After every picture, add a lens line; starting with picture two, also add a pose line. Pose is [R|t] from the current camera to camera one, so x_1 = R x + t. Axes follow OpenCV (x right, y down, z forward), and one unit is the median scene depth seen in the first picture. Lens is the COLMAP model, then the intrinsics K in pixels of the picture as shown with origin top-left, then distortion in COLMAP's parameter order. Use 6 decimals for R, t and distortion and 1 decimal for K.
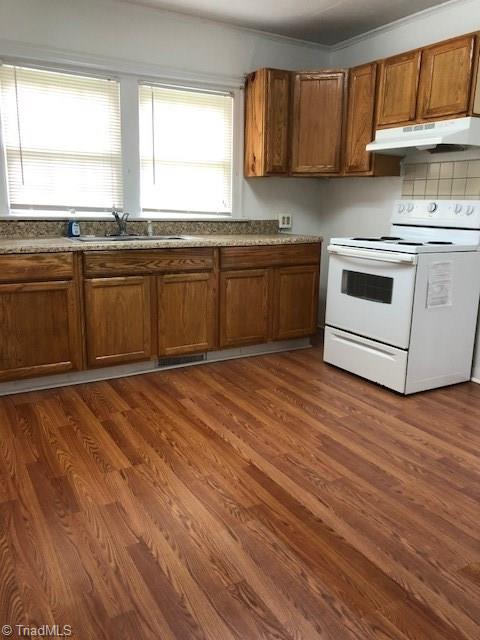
lens RADIAL K [[524.6, 0, 240.4], [0, 524.6, 322.1], [0, 0, 1]] dist [0.051993, -0.051040]
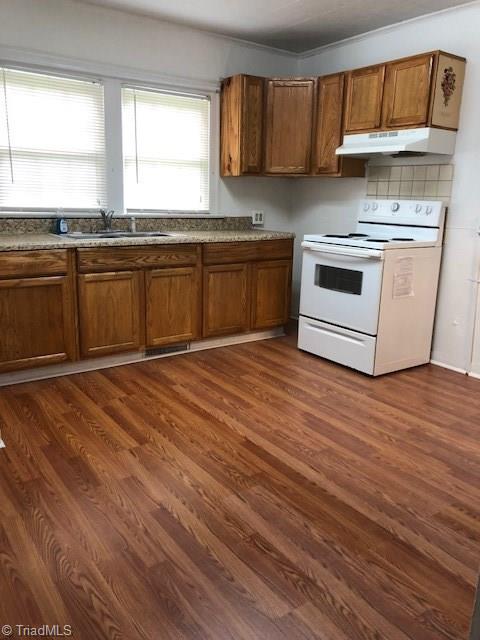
lens RADIAL K [[524.6, 0, 242.6], [0, 524.6, 322.5], [0, 0, 1]] dist [0.051993, -0.051040]
pose [[0.995673, -0.015086, 0.091691, -0.064589], [0.013463, 0.999742, 0.018296, -0.000377], [-0.091943, -0.016982, 0.995619, -0.080503]]
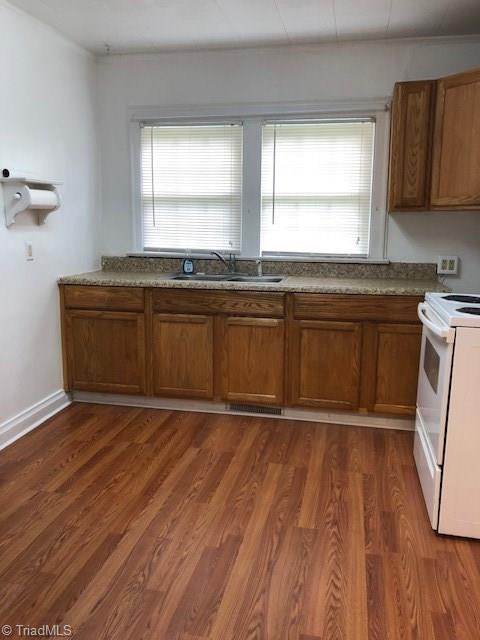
lens RADIAL K [[524.6, 0, 234.5], [0, 524.6, 318.7], [0, 0, 1]] dist [0.051993, -0.051040]
pose [[0.736246, 0.108380, -0.667979, 0.534514], [-0.151268, 0.988472, -0.006347, -0.086101], [0.659591, 0.105716, 0.744153, 0.304306]]
